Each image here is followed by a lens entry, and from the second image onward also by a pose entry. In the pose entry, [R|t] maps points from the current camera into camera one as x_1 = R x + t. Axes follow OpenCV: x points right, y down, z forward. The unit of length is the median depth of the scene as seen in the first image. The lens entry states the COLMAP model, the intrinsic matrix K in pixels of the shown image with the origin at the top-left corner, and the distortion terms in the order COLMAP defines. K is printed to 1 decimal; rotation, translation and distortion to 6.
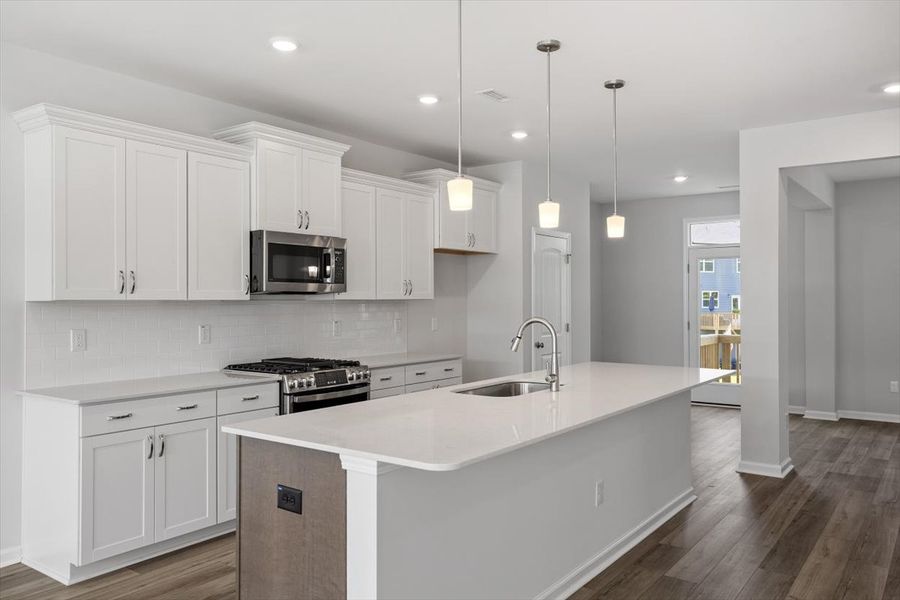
lens RADIAL K [[679.2, 0, 443.8], [0, 679.2, 301.5], [0, 0, 1]] dist [-0.002014, 0.003205]
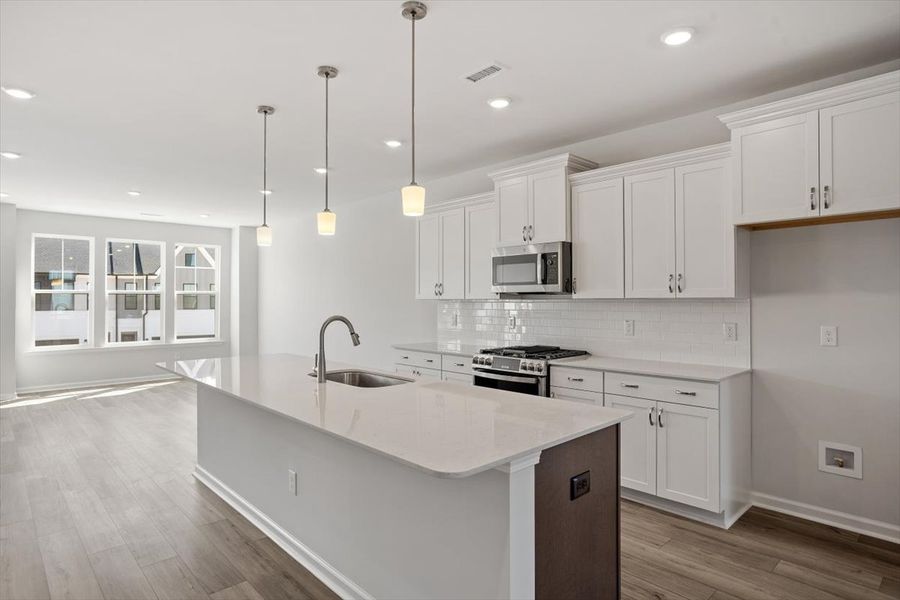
lens RADIAL K [[507.1, 0, 444.8], [0, 507.1, 295.2], [0, 0, 1]] dist [0.001374, 0.000866]
pose [[-0.182559, -0.007085, -0.983169, 0.606400], [-0.000779, 0.999975, -0.007061, -0.001928], [0.983195, -0.000523, -0.182560, 0.863297]]
